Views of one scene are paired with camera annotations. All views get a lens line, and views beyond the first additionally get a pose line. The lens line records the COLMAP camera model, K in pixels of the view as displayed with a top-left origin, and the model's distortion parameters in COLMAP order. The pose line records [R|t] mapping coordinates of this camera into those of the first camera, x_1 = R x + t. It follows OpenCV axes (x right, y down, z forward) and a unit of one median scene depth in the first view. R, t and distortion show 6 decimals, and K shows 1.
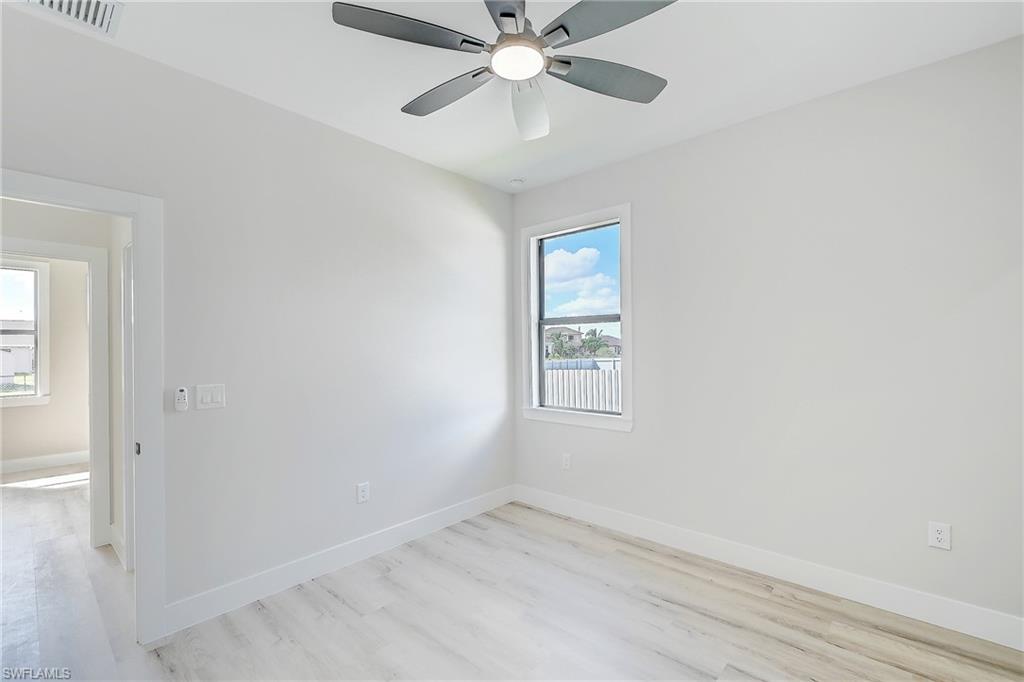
lens RADIAL K [[446.1, 0, 522.9], [0, 446.1, 346.3], [0, 0, 1]] dist [0.003356, -0.000155]
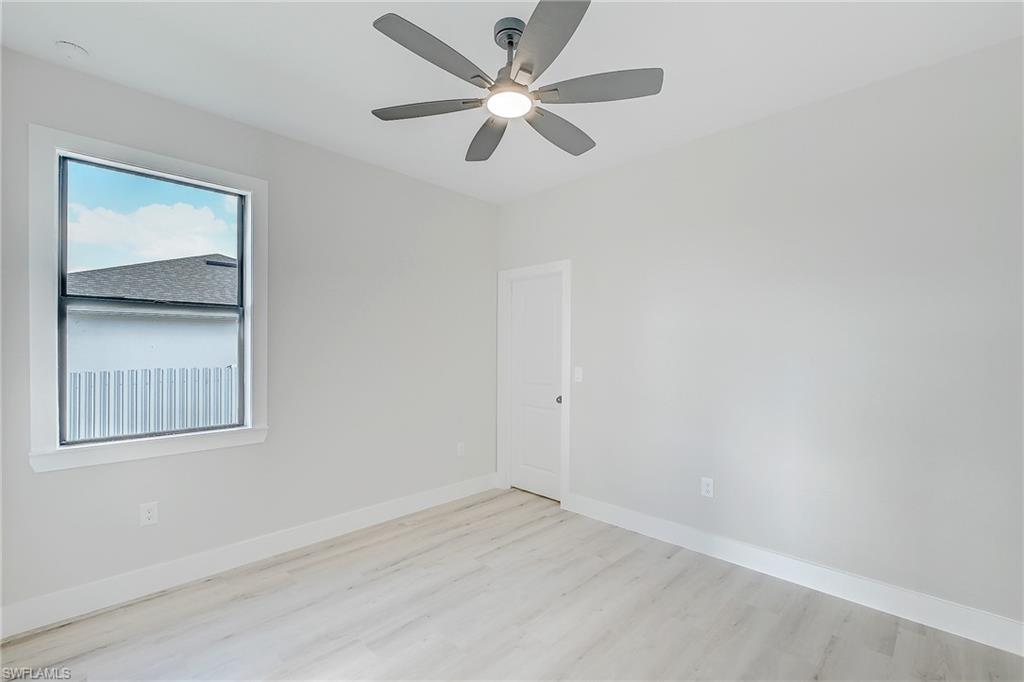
lens RADIAL K [[446.1, 0, 514.8], [0, 446.1, 342.6], [0, 0, 1]] dist [0.003356, -0.000155]
pose [[0.061670, 0.003629, 0.998090, -0.580916], [-0.017247, 0.999848, -0.002569, -0.009651], [-0.997948, -0.017055, 0.061723, 0.437140]]
